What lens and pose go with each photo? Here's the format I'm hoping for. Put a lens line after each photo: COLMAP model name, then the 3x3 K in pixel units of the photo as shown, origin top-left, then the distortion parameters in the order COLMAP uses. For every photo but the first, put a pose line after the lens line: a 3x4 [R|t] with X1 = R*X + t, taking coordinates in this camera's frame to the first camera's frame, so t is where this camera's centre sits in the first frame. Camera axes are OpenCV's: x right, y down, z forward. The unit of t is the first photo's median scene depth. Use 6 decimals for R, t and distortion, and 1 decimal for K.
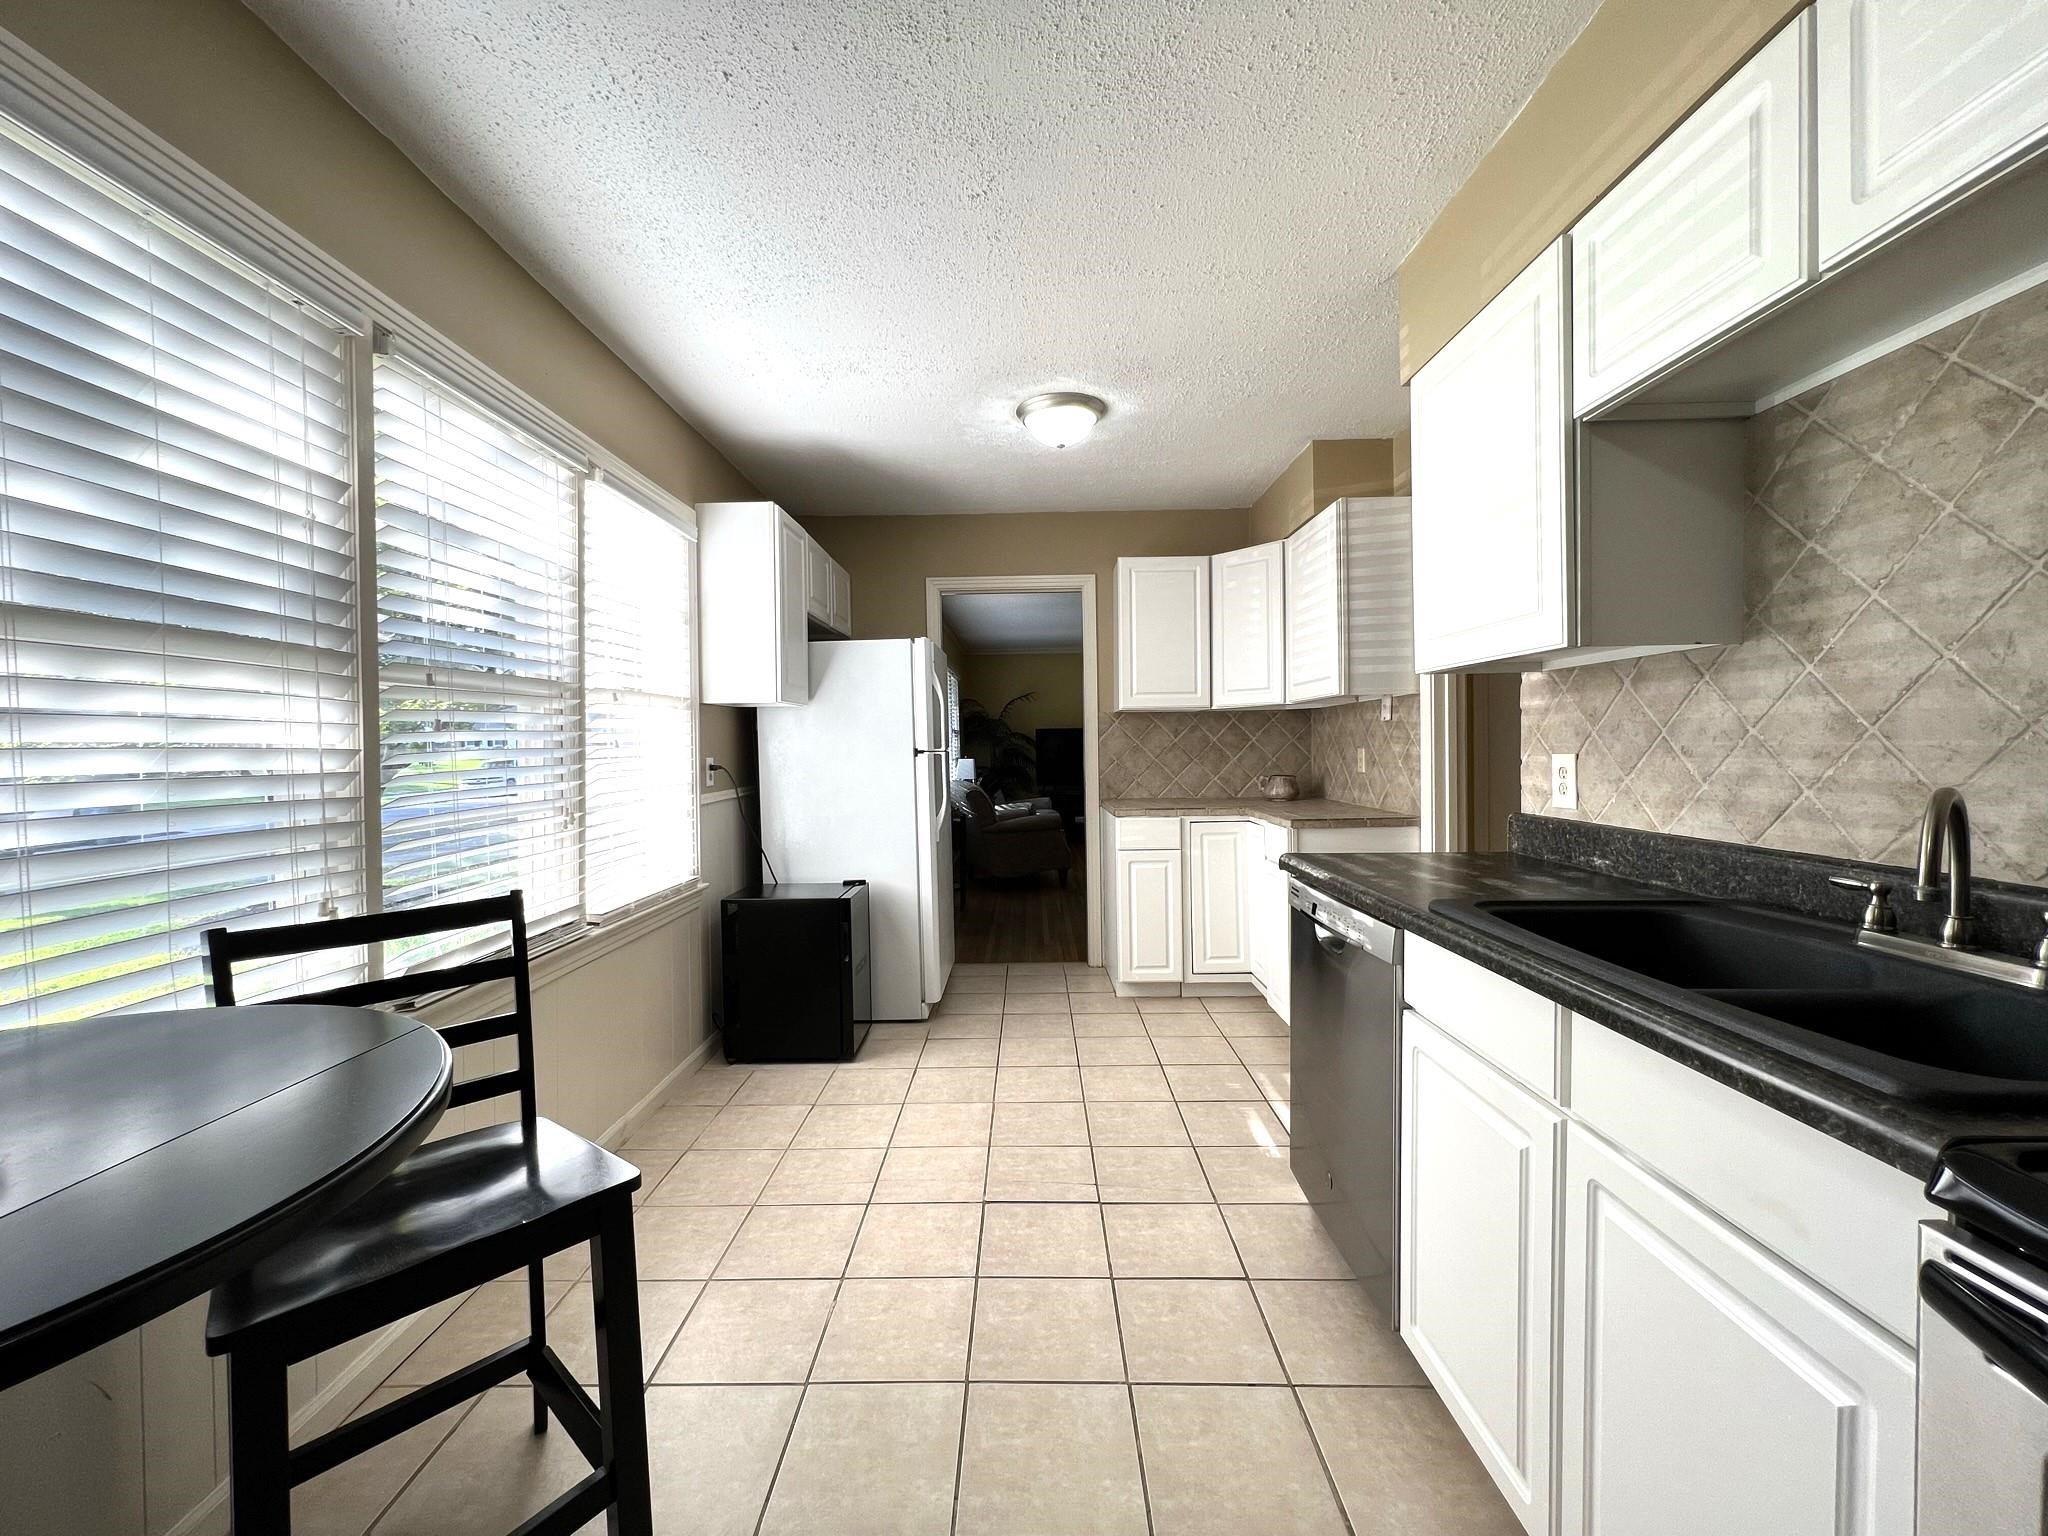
lens RADIAL K [[815.6, 0, 1016.3], [0, 815.6, 763.8], [0, 0, 1]] dist [-0.004454, 0.001598]
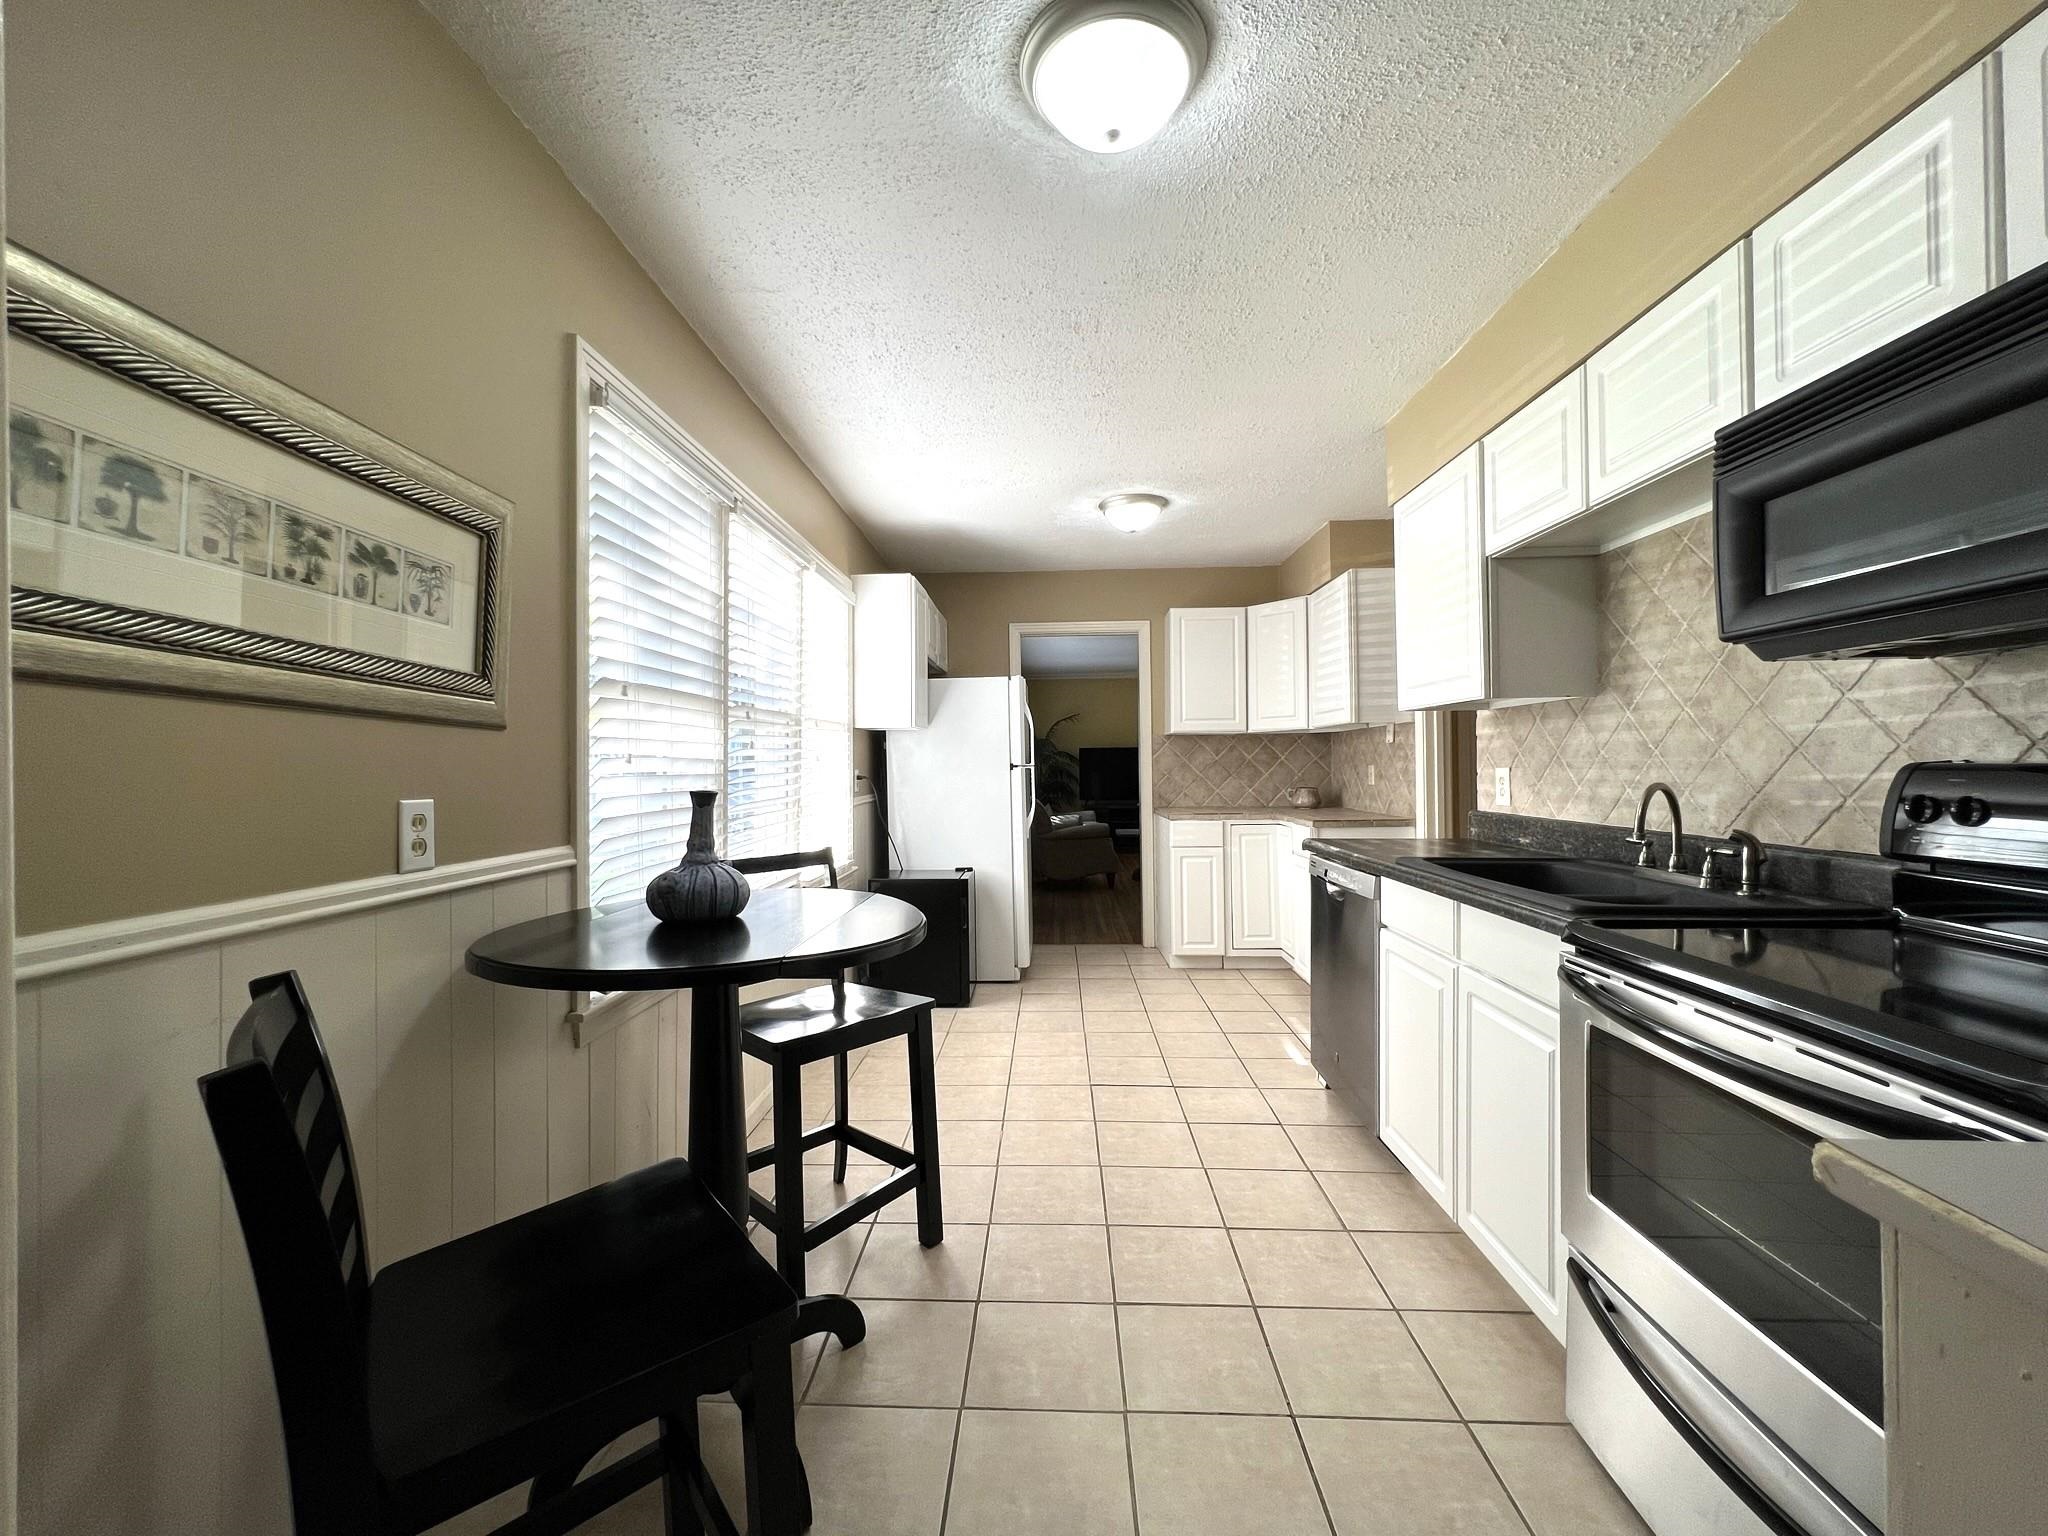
lens RADIAL K [[815.6, 0, 1015.1], [0, 815.6, 761.0], [0, 0, 1]] dist [-0.004454, 0.001598]
pose [[0.999468, 0.004759, -0.032265, -0.139364], [-0.005616, 0.999632, -0.026526, 0.019171], [0.032127, 0.026693, 0.999127, -0.462308]]
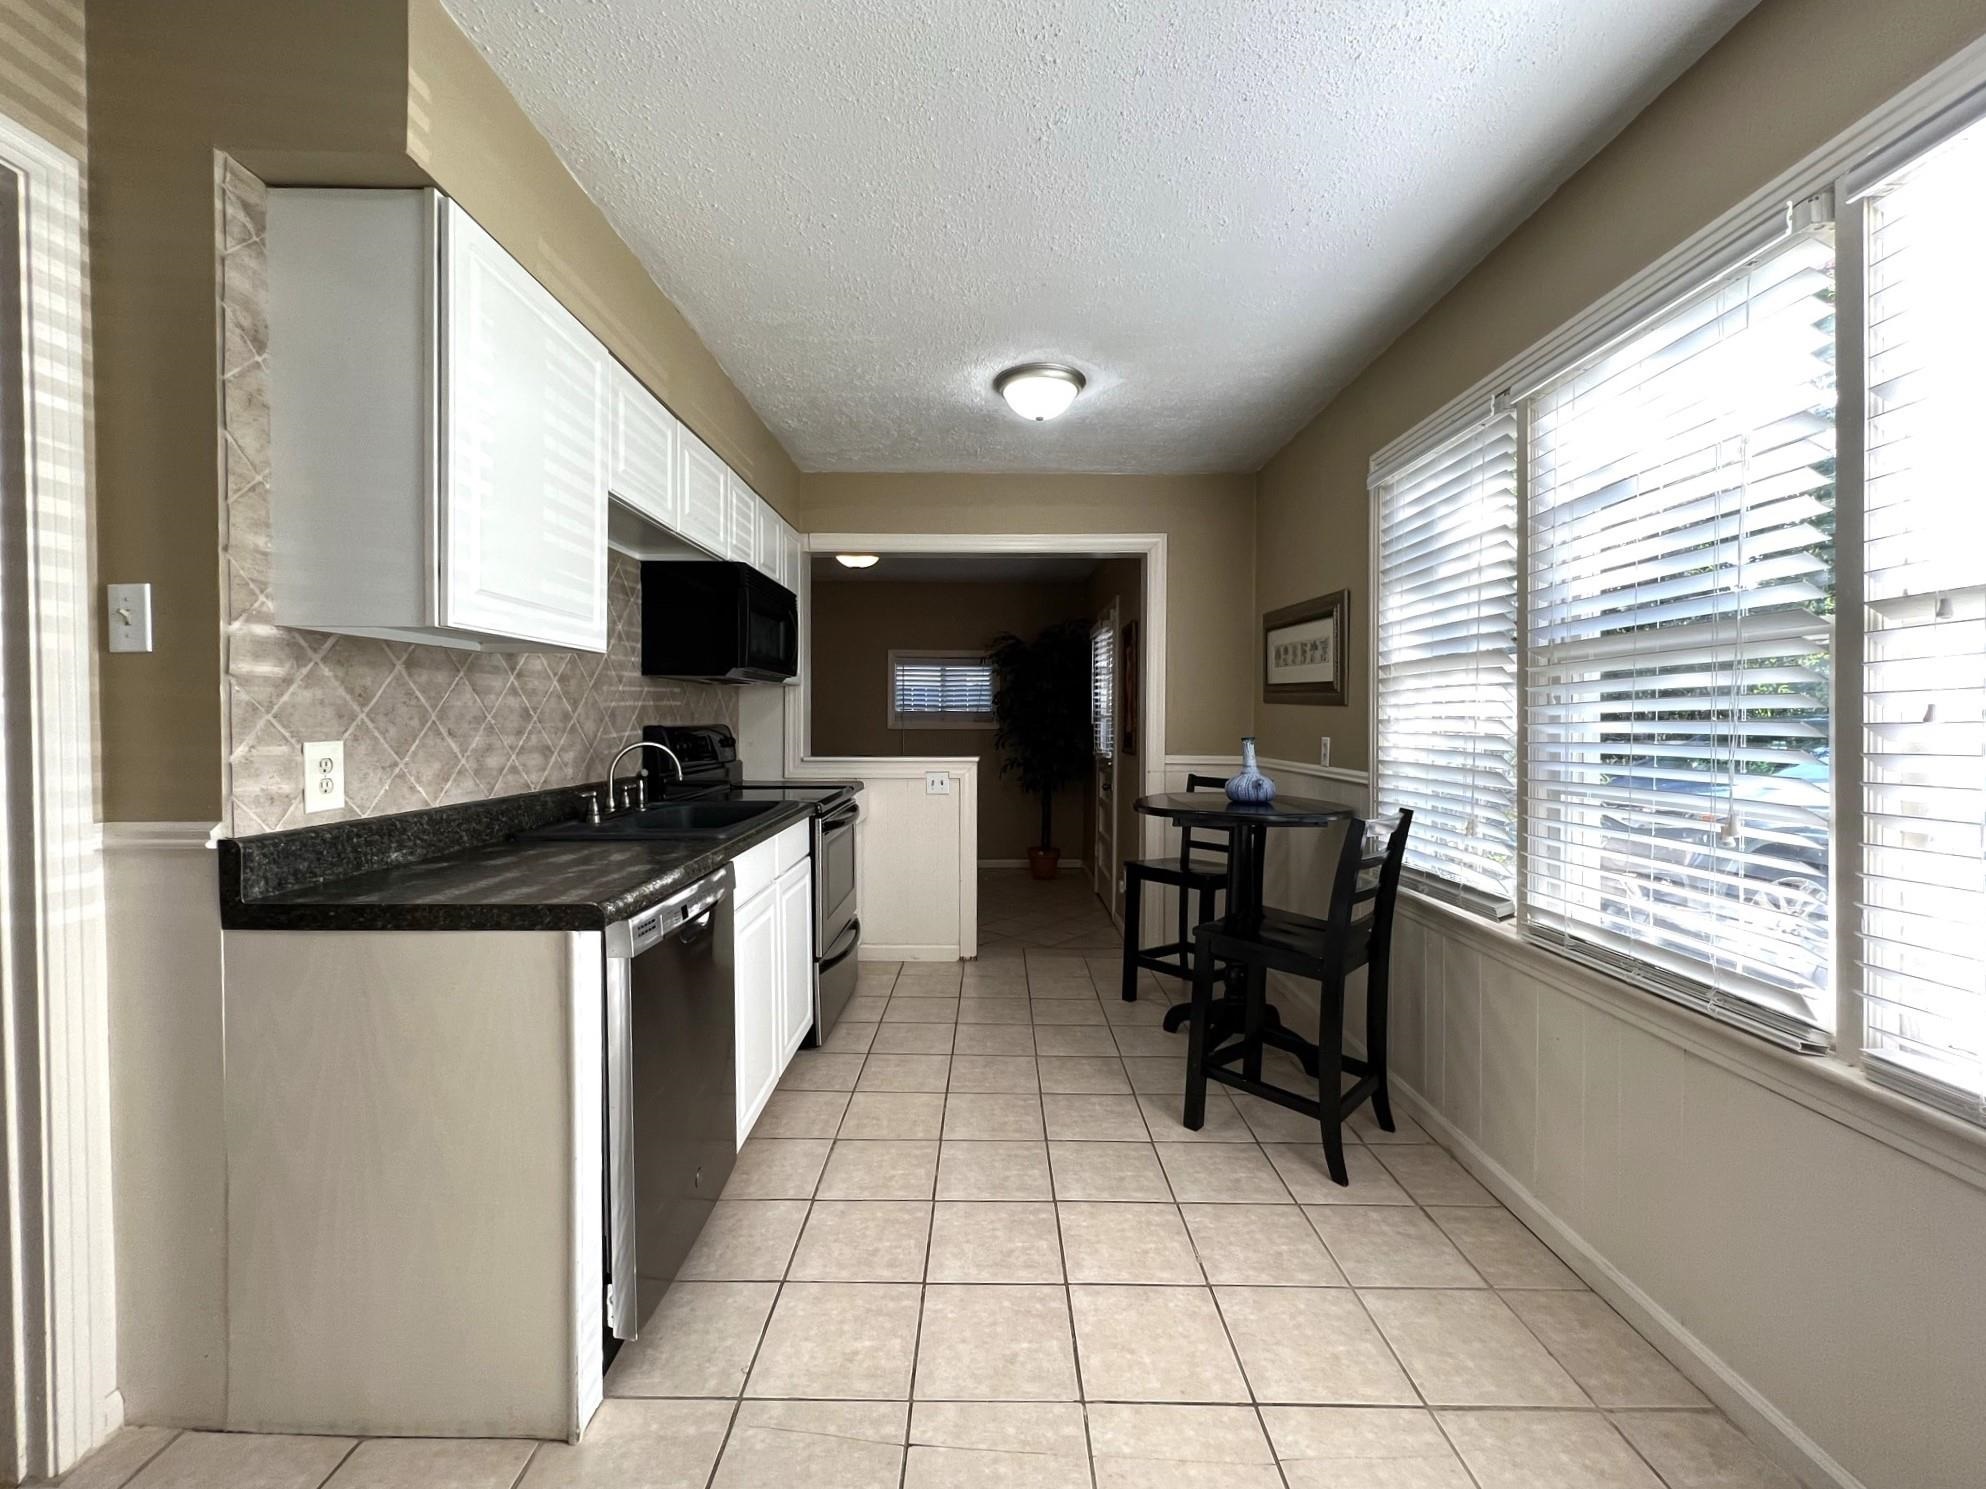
lens RADIAL K [[790.9, 0, 994.6], [0, 790.9, 732.3], [0, 0, 1]] dist [-0.004454, 0.001598]
pose [[-0.999686, 0.010299, -0.022864, 0.046864], [0.009356, 0.999115, 0.041002, -0.045789], [0.023266, 0.040775, -0.998897, 1.771858]]
